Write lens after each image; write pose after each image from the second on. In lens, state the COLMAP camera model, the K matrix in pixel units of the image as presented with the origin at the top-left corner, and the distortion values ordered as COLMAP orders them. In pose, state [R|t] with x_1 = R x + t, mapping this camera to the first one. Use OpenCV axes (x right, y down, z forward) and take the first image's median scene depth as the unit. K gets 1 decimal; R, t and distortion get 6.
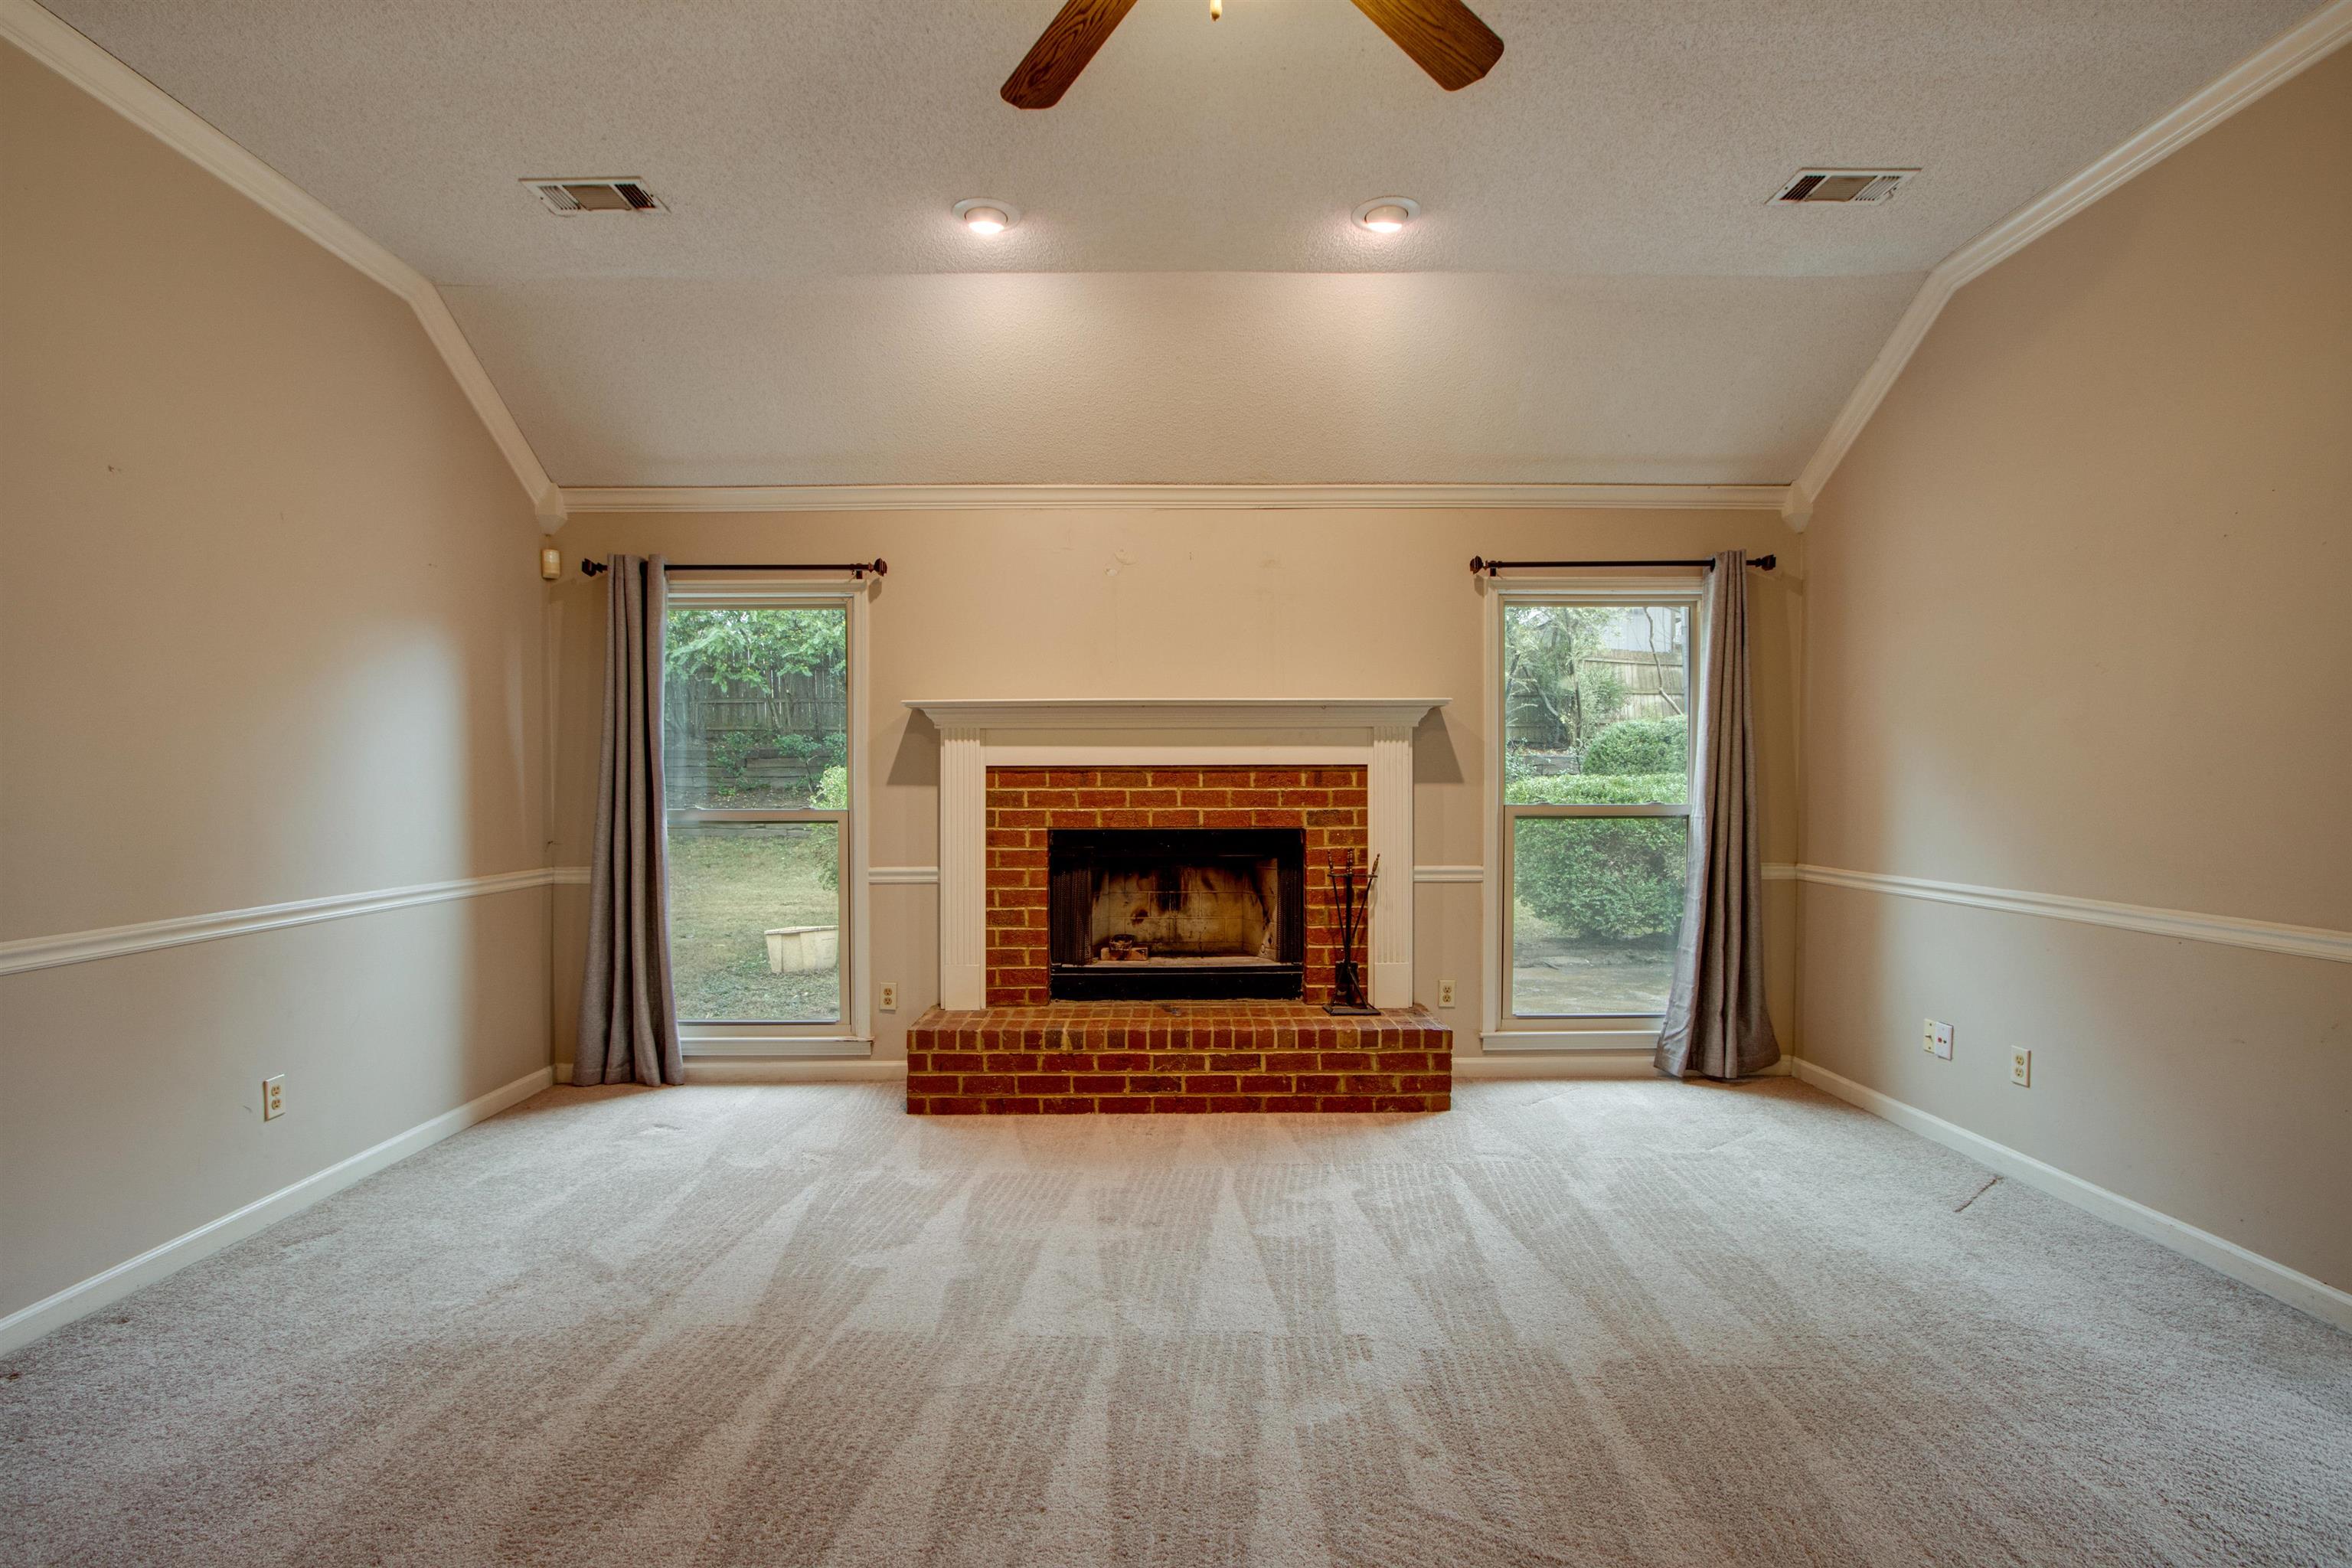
lens RADIAL K [[1133.5, 0, 1190.3], [0, 1133.5, 817.8], [0, 0, 1]] dist [-0.012964, 0.004789]
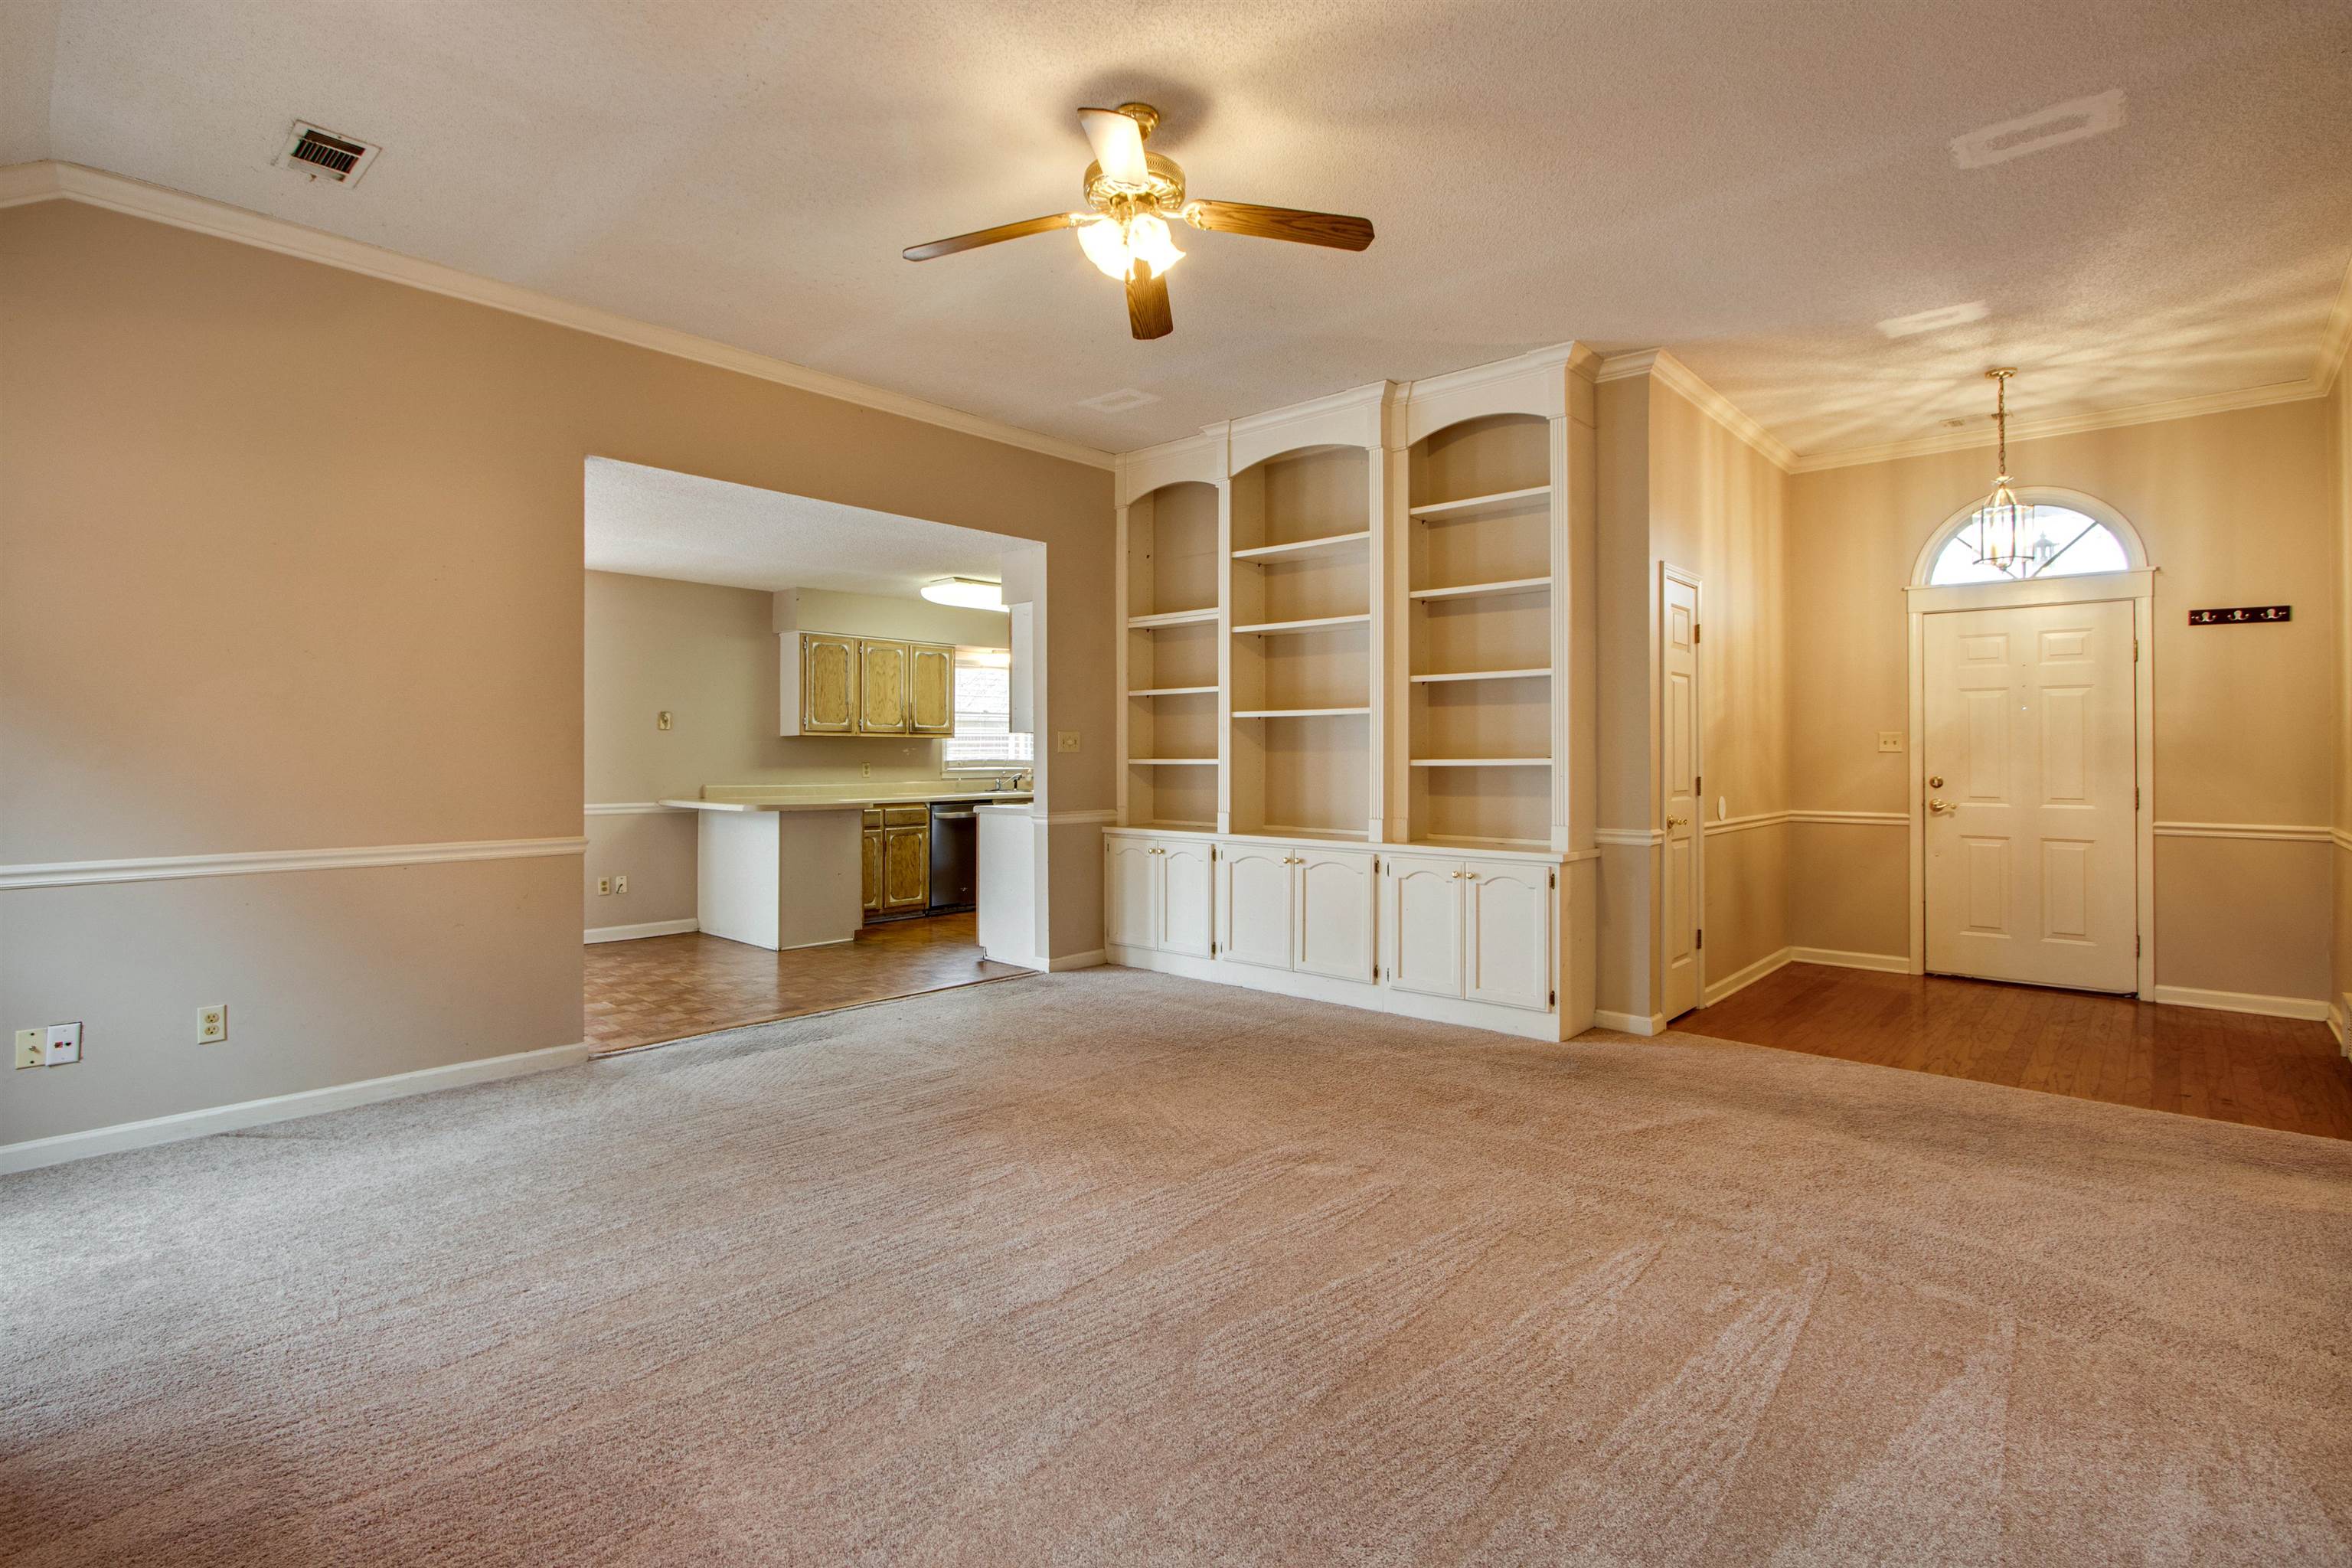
lens RADIAL K [[1133.5, 0, 1138.9], [0, 1133.5, 737.9], [0, 0, 1]] dist [-0.012964, 0.004789]
pose [[-0.726073, 0.010402, 0.687539, -0.461242], [0.019455, 0.999796, 0.005420, -0.024450], [-0.687342, 0.017311, -0.726128, 0.899171]]
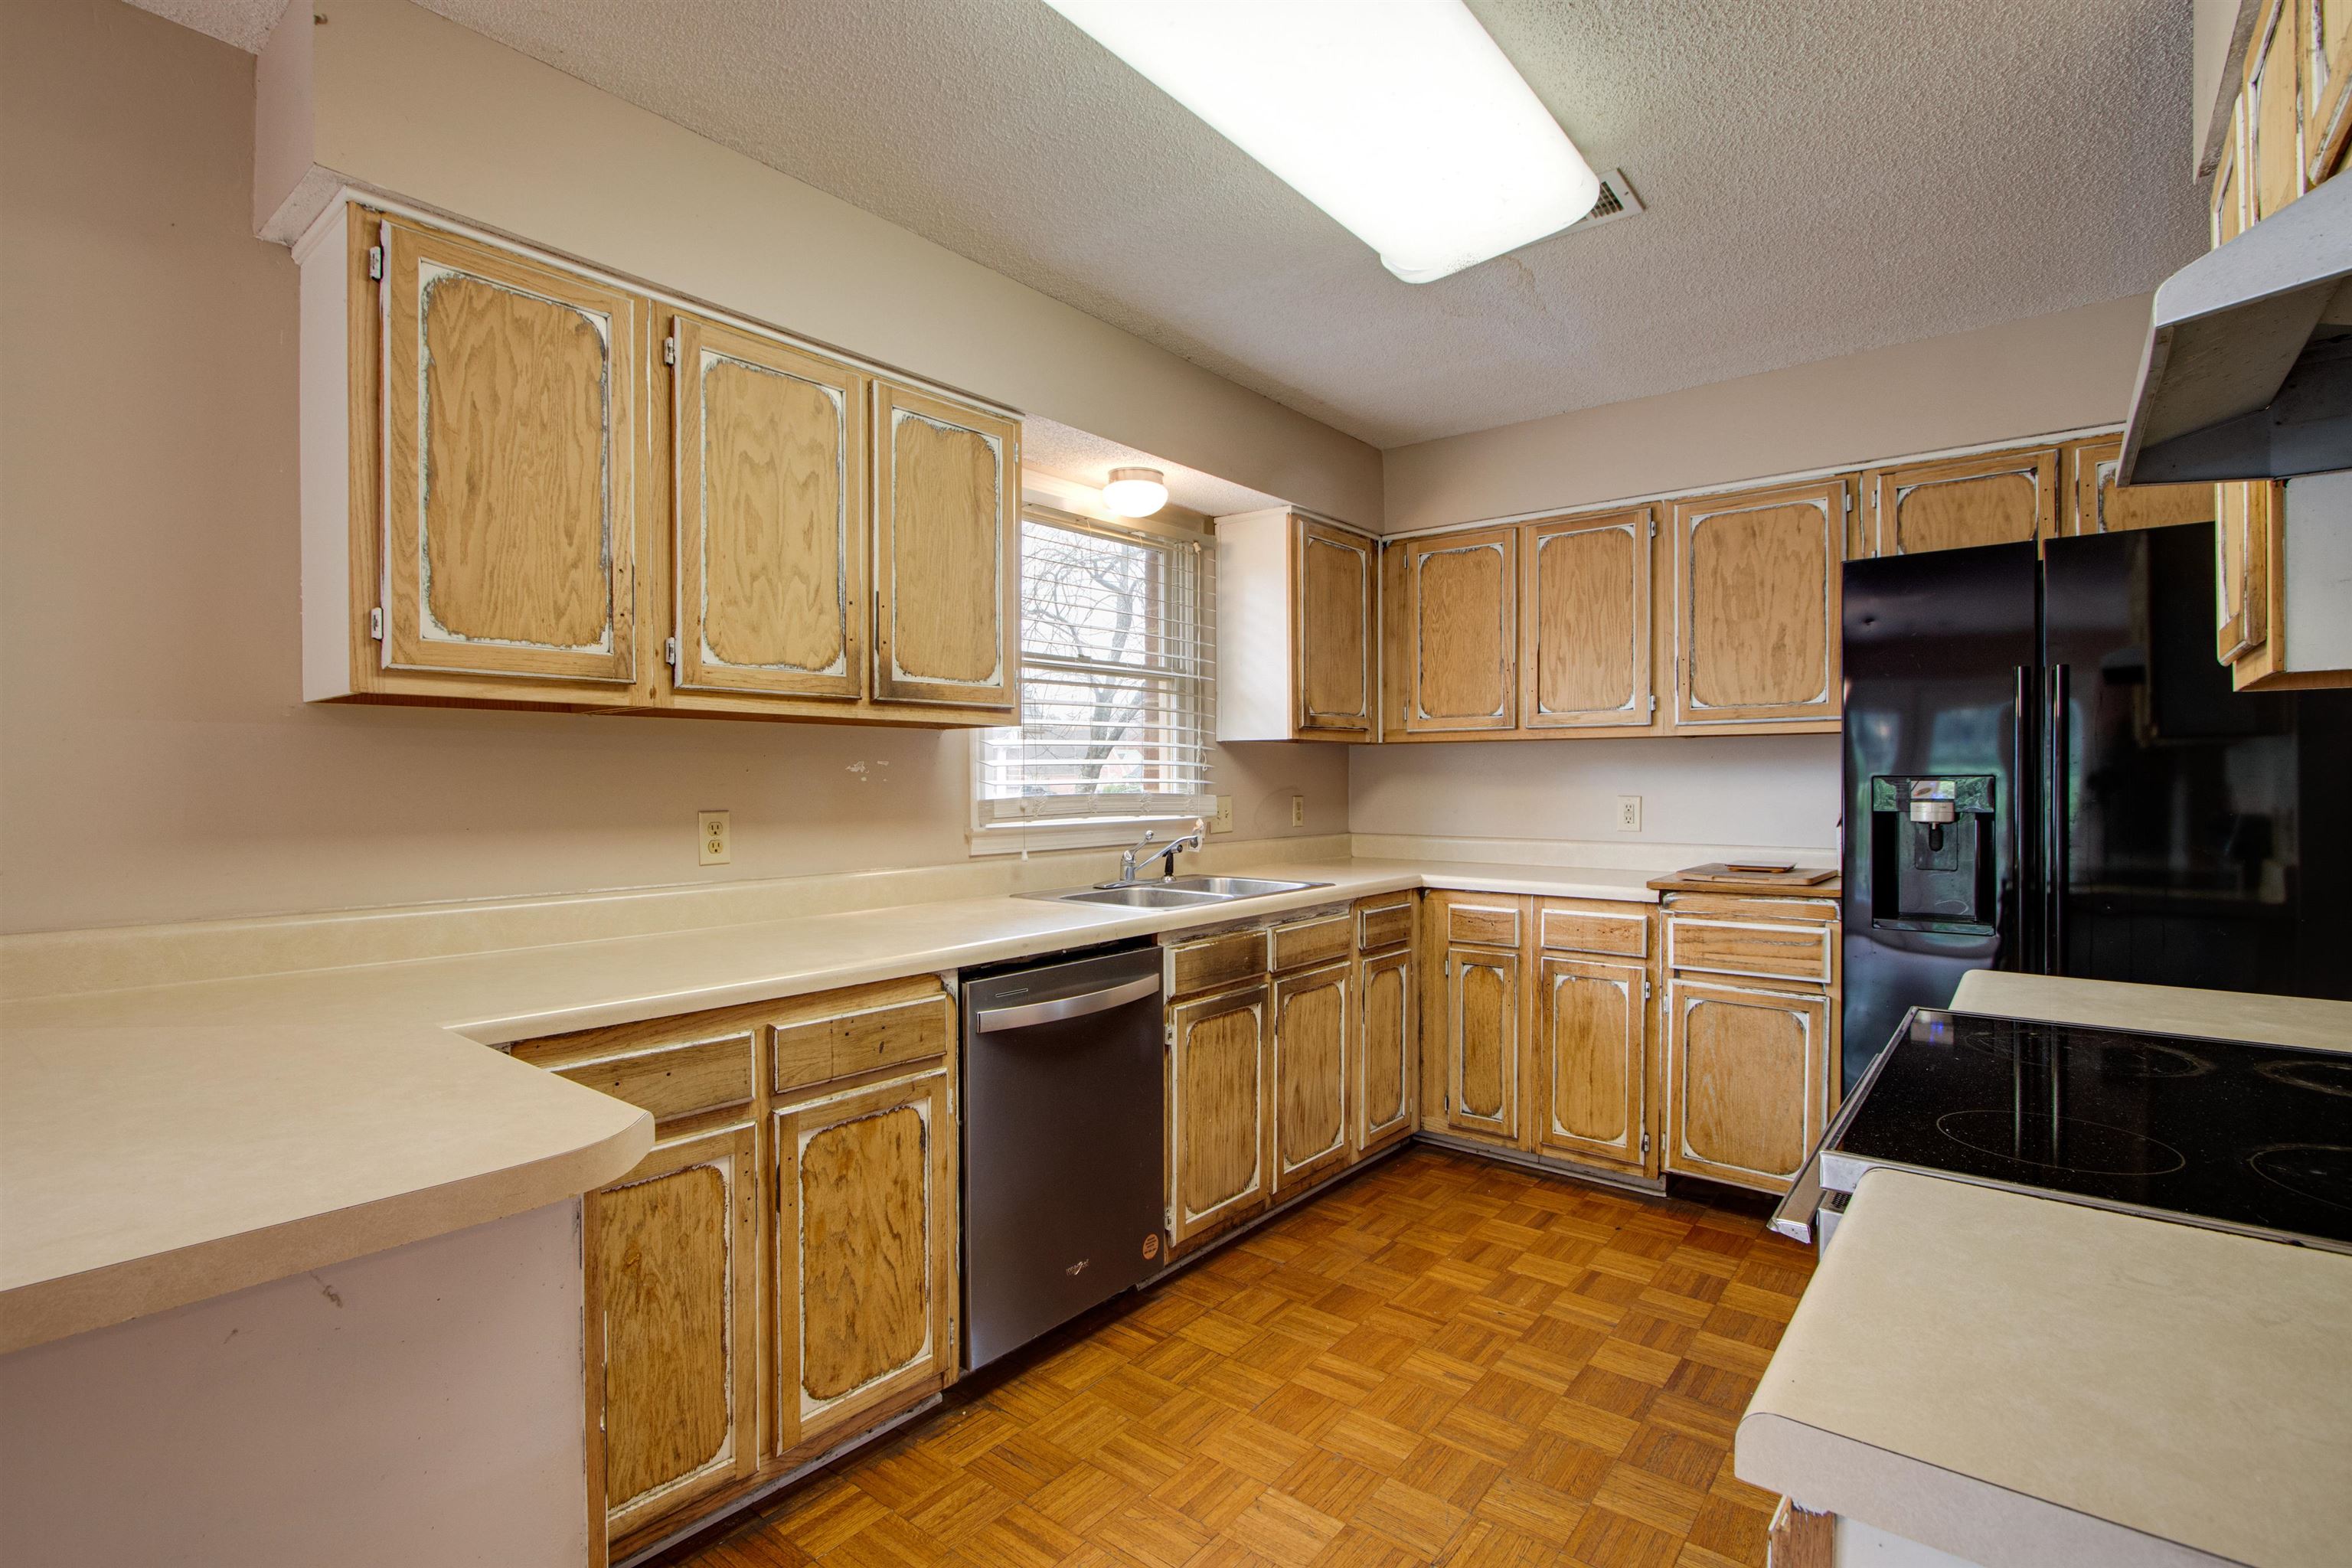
lens RADIAL K [[1133.5, 0, 1156.5], [0, 1133.5, 785.7], [0, 0, 1]] dist [-0.012964, 0.004789]
pose [[-0.772070, -0.003849, 0.635525, 0.692175], [0.020572, 0.999306, 0.031045, -0.005050], [-0.635204, 0.037043, -0.771456, 0.103614]]
